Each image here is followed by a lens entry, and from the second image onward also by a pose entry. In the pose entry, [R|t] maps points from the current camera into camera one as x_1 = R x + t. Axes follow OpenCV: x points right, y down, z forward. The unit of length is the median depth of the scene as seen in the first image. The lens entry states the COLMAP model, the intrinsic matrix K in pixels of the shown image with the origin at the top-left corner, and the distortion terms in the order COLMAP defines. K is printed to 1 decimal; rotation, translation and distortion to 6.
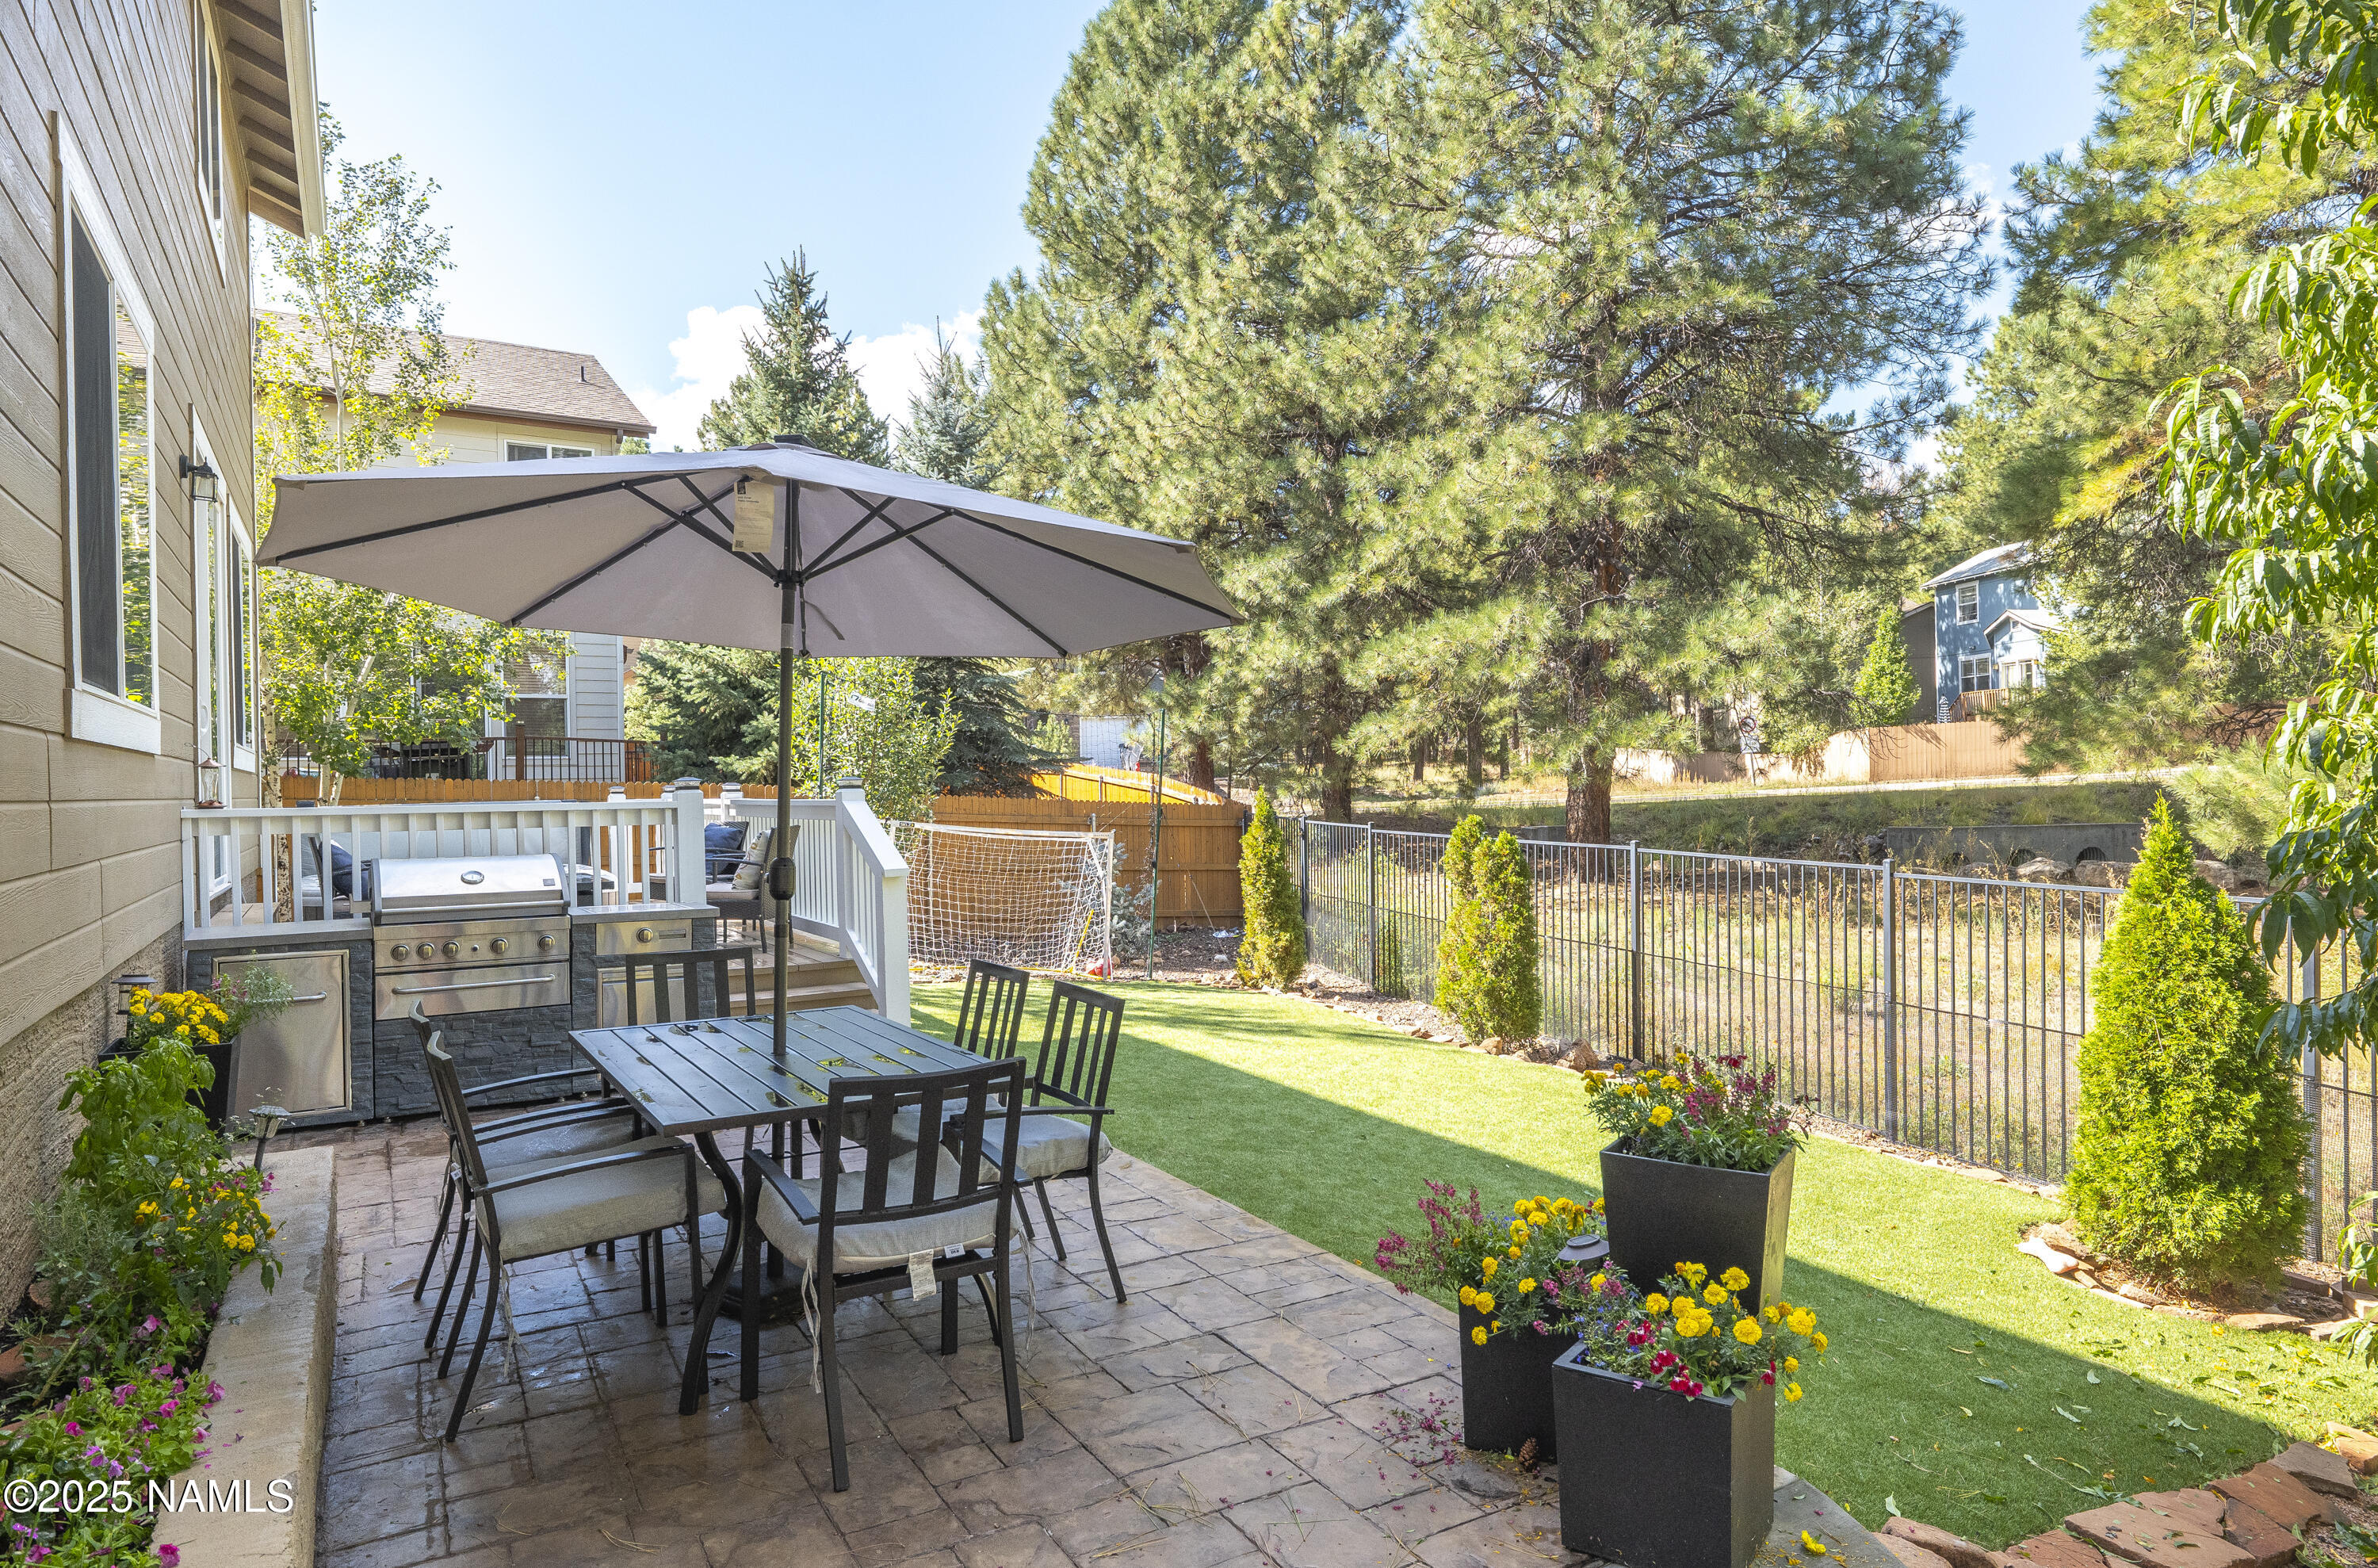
lens RADIAL K [[1395.1, 0, 1184.8], [0, 1395.1, 791.3], [0, 0, 1]] dist [0.000053, -0.000156]
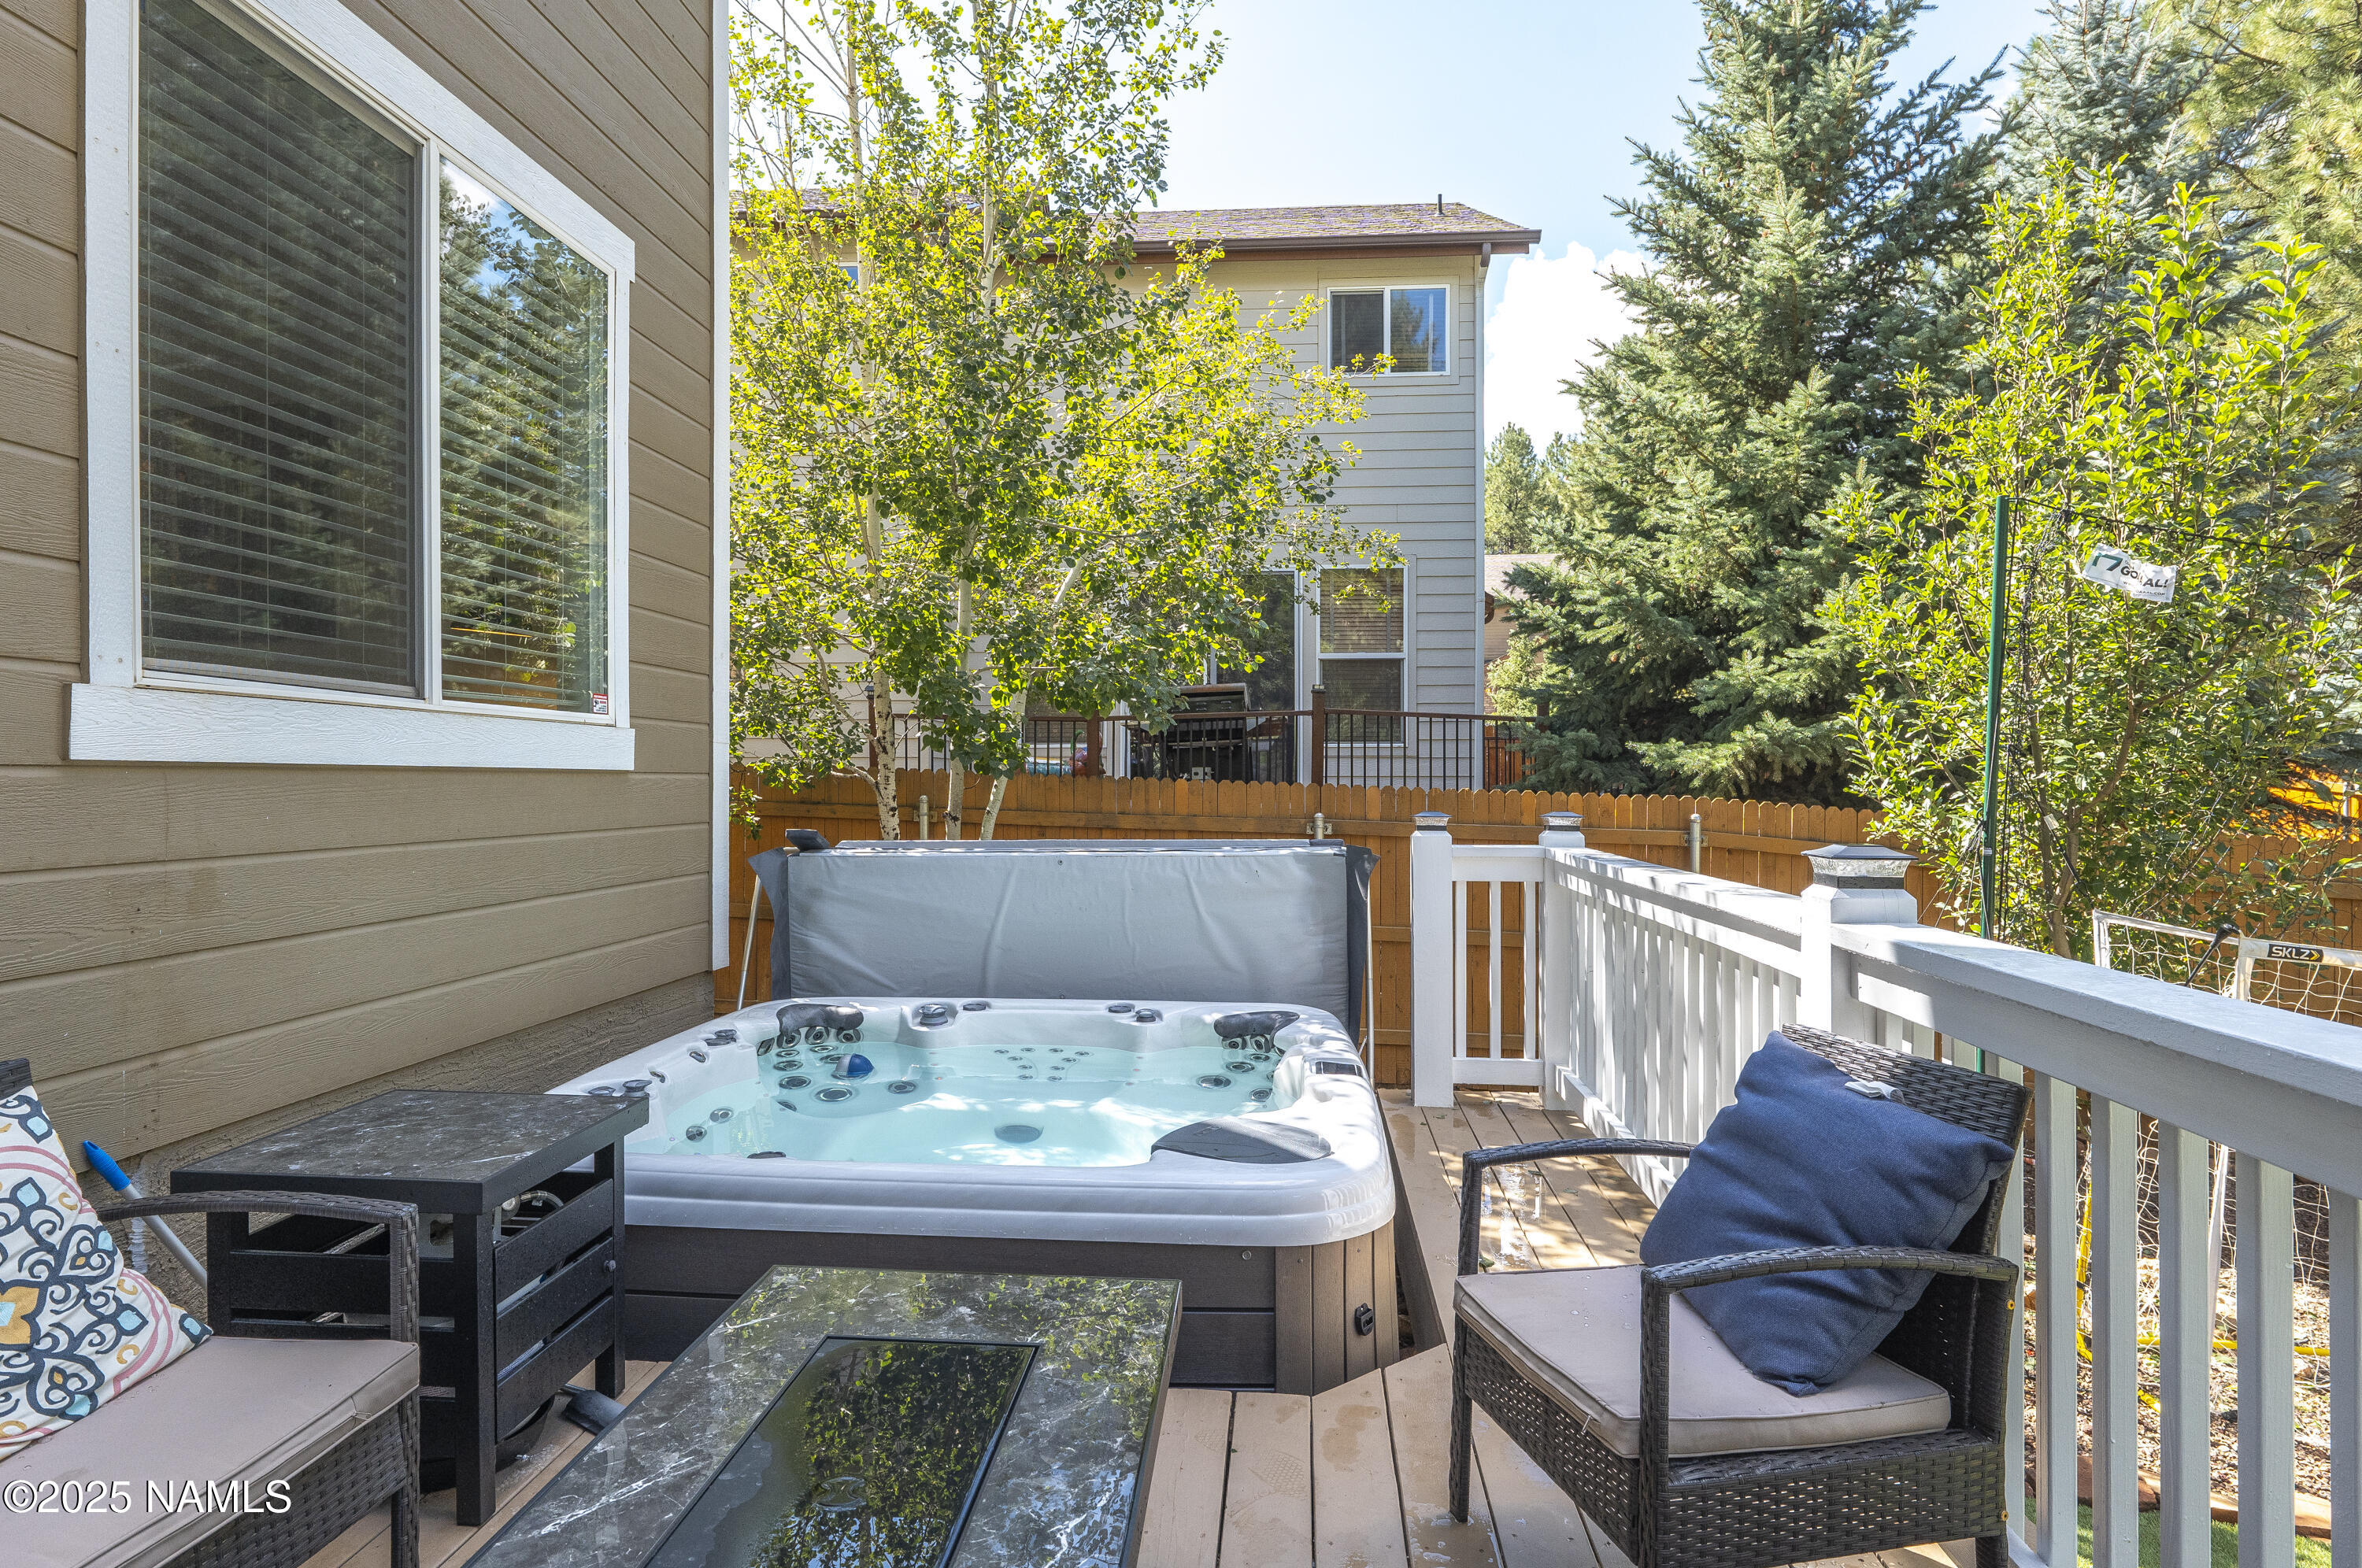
lens RADIAL K [[1286.3, 0, 1182.2], [0, 1286.3, 783.0], [0, 0, 1]] dist [0.001566, 0.000704]
pose [[0.810104, 0.018399, -0.585998, -0.187988], [-0.017749, 0.999819, 0.006856, -0.009758], [0.586018, 0.004846, 0.810283, 0.496848]]
